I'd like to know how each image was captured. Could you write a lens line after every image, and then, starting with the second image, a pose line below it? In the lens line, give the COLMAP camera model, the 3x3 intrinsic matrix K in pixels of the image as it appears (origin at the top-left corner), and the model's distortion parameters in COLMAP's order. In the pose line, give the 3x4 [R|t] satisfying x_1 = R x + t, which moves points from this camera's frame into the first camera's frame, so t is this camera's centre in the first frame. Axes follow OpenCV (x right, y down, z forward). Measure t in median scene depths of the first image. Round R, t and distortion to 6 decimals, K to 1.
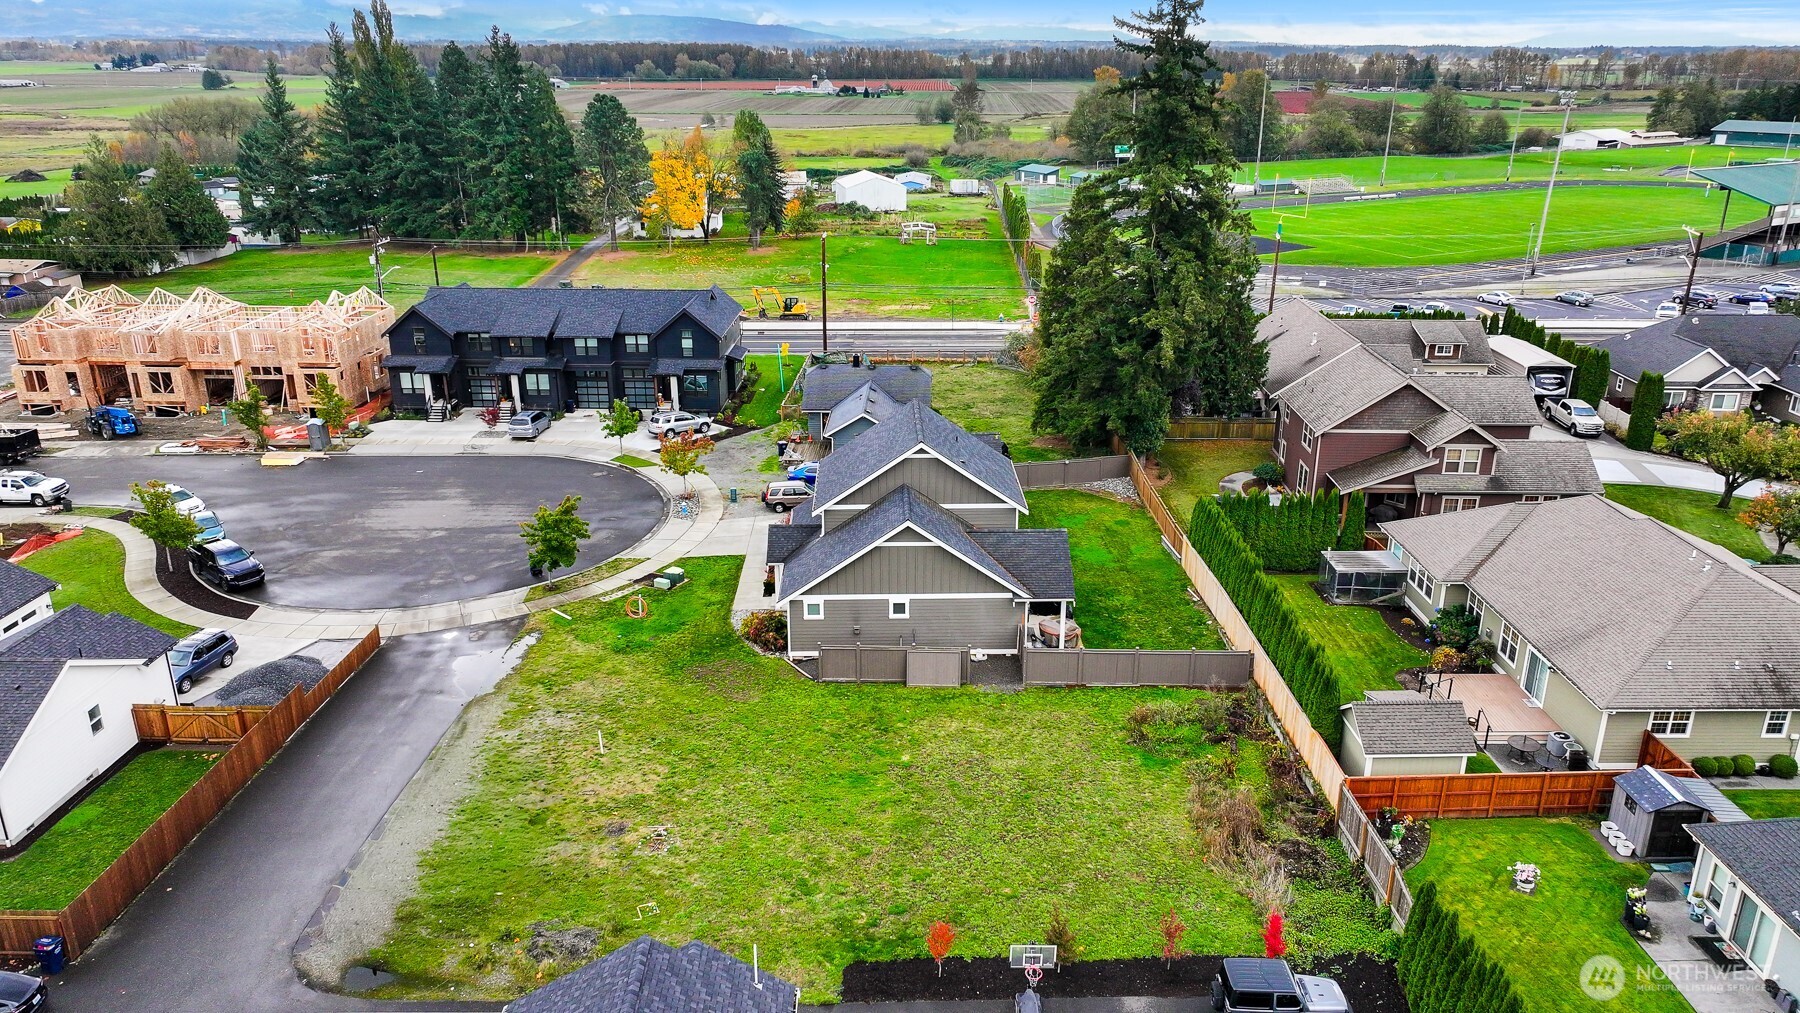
lens RADIAL K [[1261.6, 0, 909.3], [0, 1261.6, 506.9], [0, 0, 1]] dist [0.005287, 0.009762]
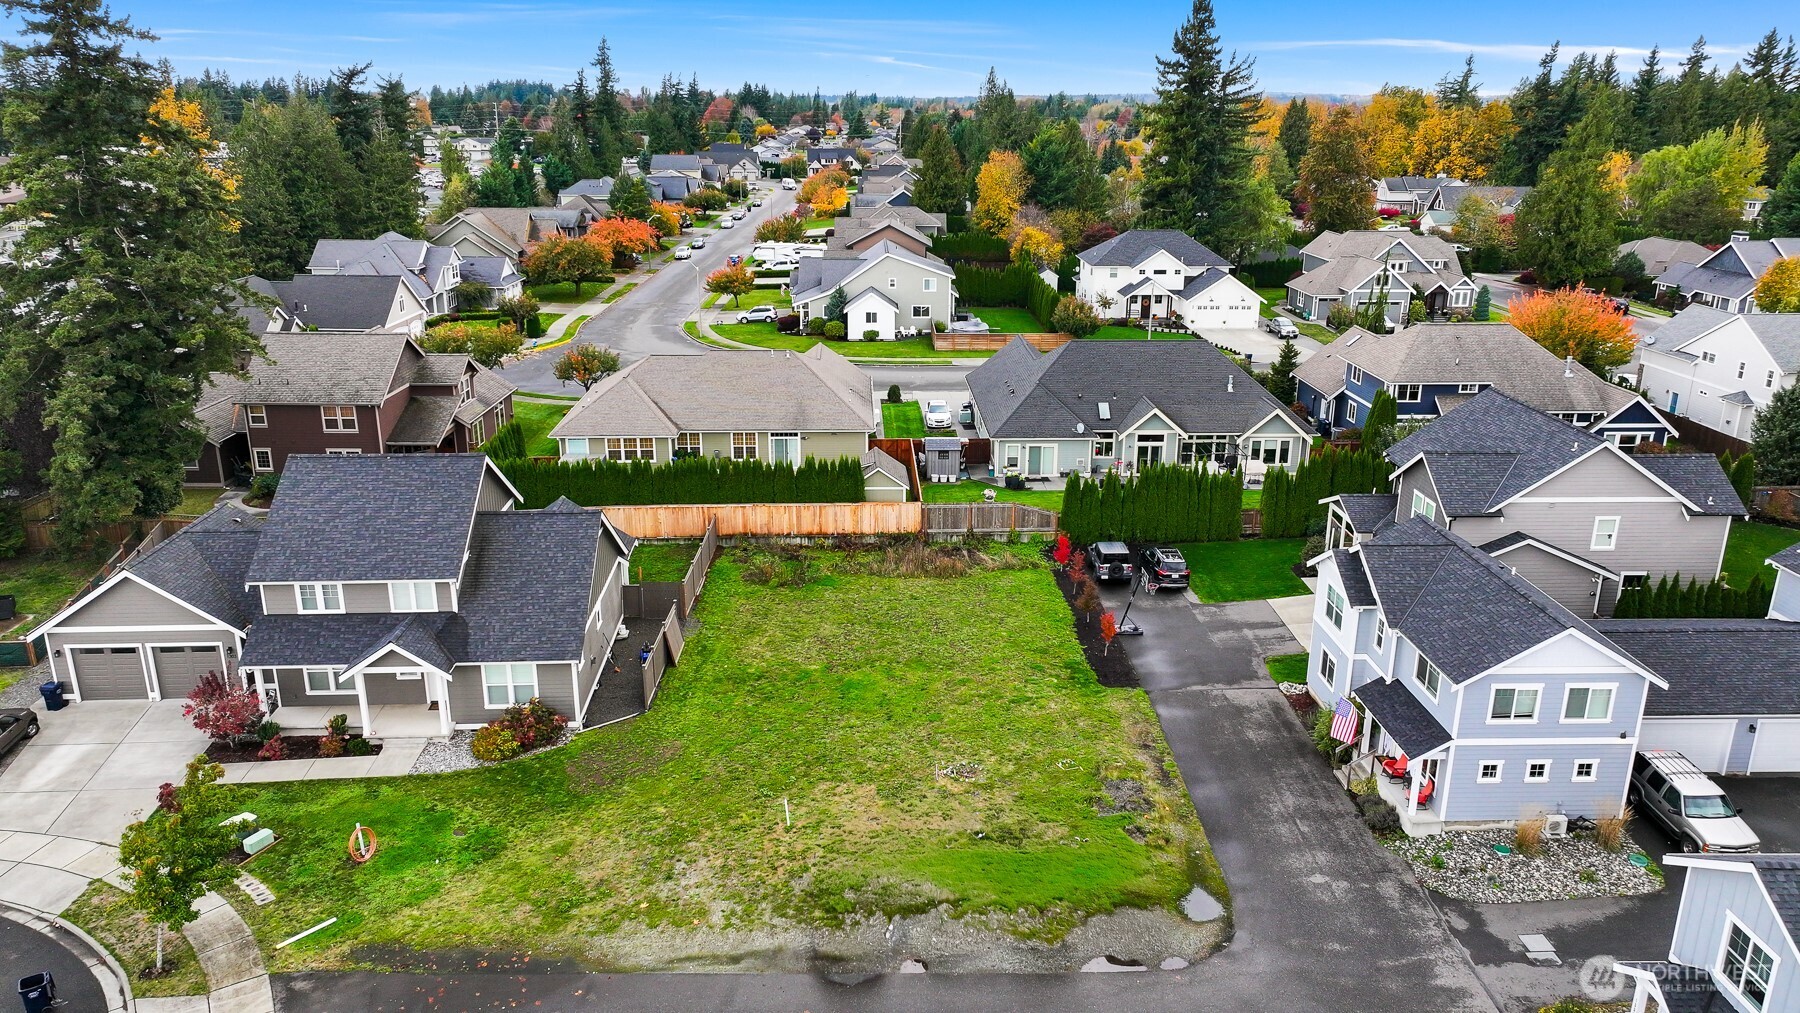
lens RADIAL K [[1261.6, 0, 909.3], [0, 1261.6, 506.9], [0, 0, 1]] dist [0.005287, 0.009762]
pose [[-0.027638, -0.309979, 0.950342, -0.715450], [0.335291, 0.892755, 0.300947, -0.157275], [-0.941709, 0.326959, 0.079259, 0.588273]]
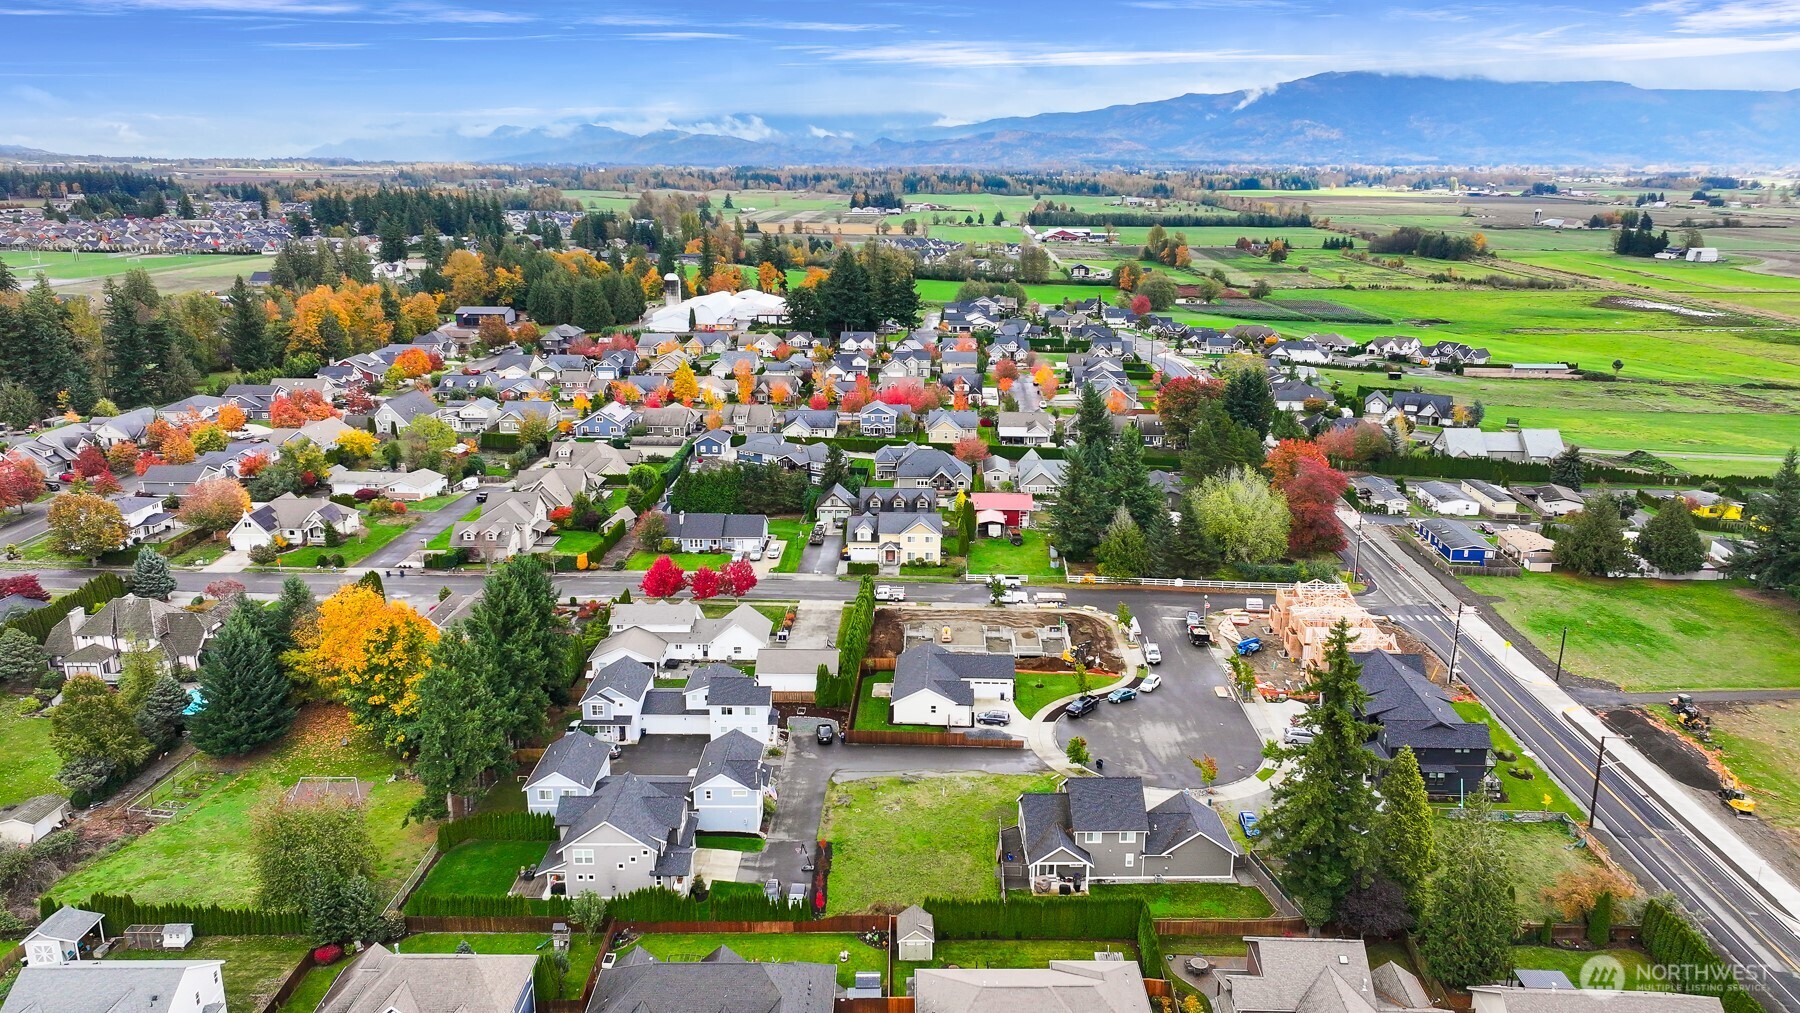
lens RADIAL K [[1261.6, 0, 909.3], [0, 1261.6, 506.9], [0, 0, 1]] dist [0.005287, 0.009762]
pose [[-0.012479, 0.264344, -0.964348, 1.764926], [-0.344206, 0.904346, 0.252351, -0.822882], [0.938811, 0.335083, 0.079704, 0.351331]]
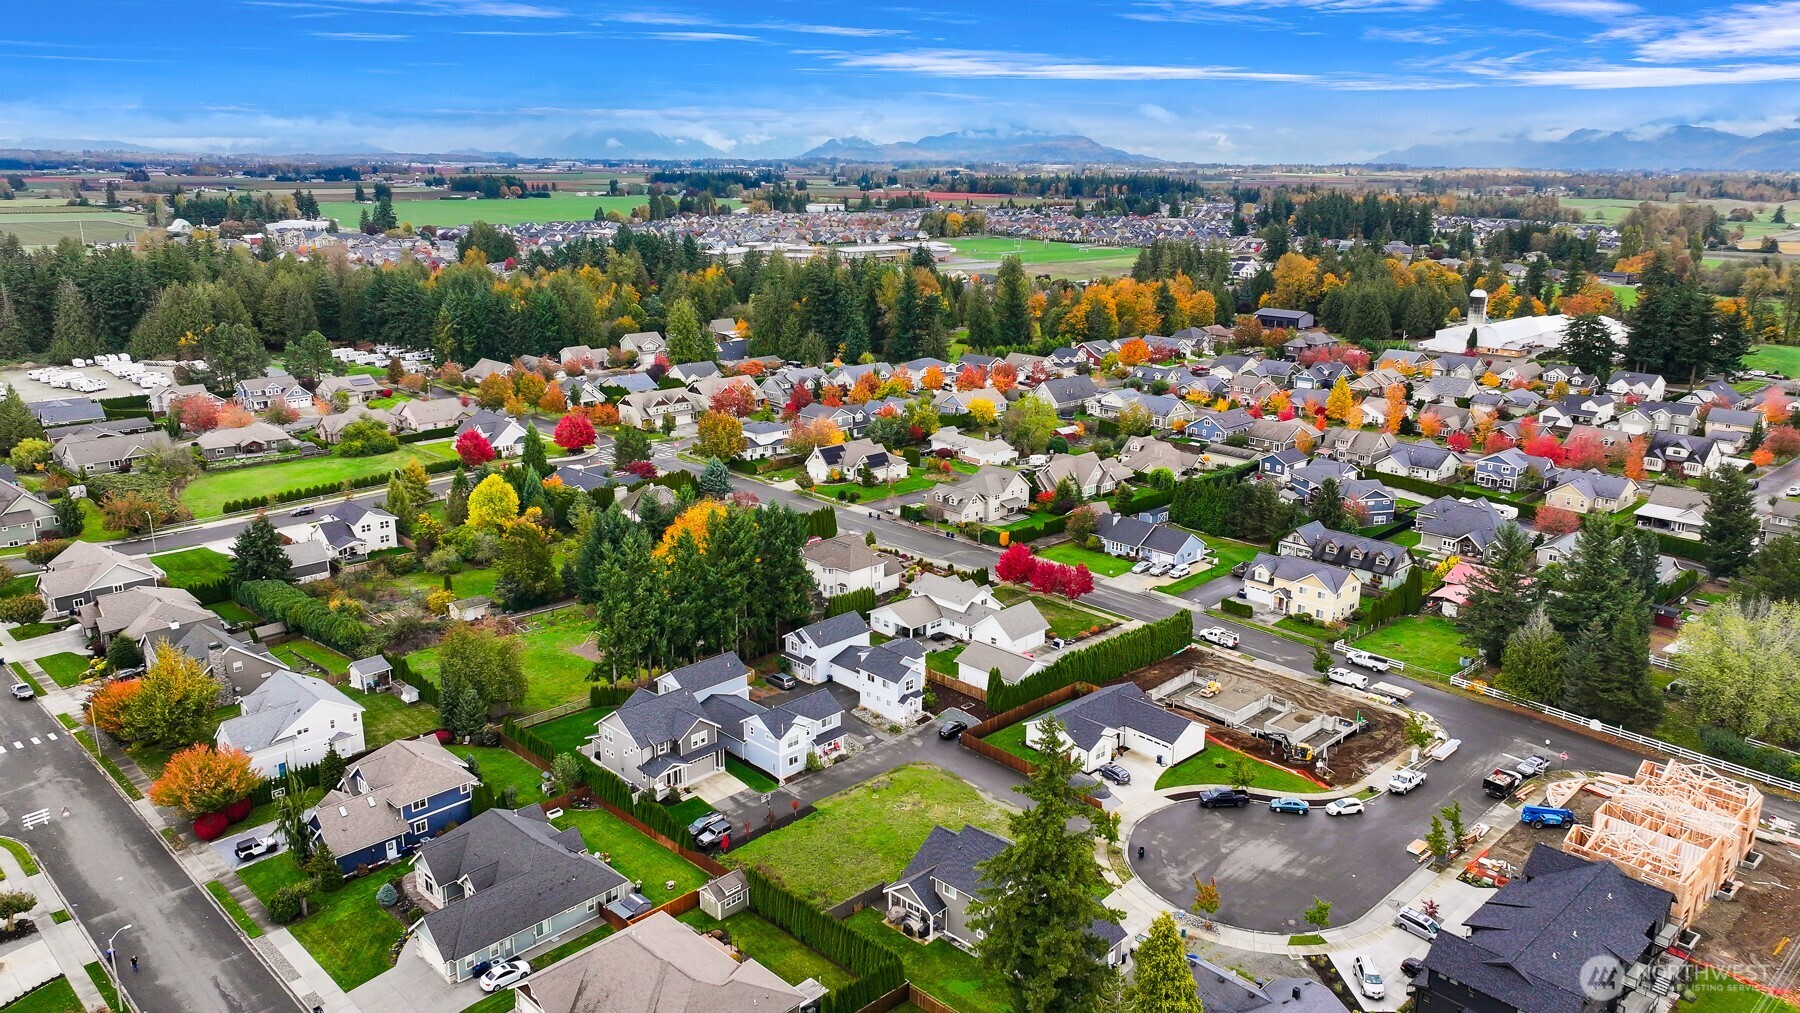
lens RADIAL K [[1261.6, 0, 909.3], [0, 1261.6, 506.9], [0, 0, 1]] dist [0.005287, 0.009762]
pose [[-0.707159, 0.182529, -0.683088, 1.215150], [-0.246688, 0.841702, 0.480294, -1.272234], [0.662624, 0.508154, -0.550189, 1.580188]]
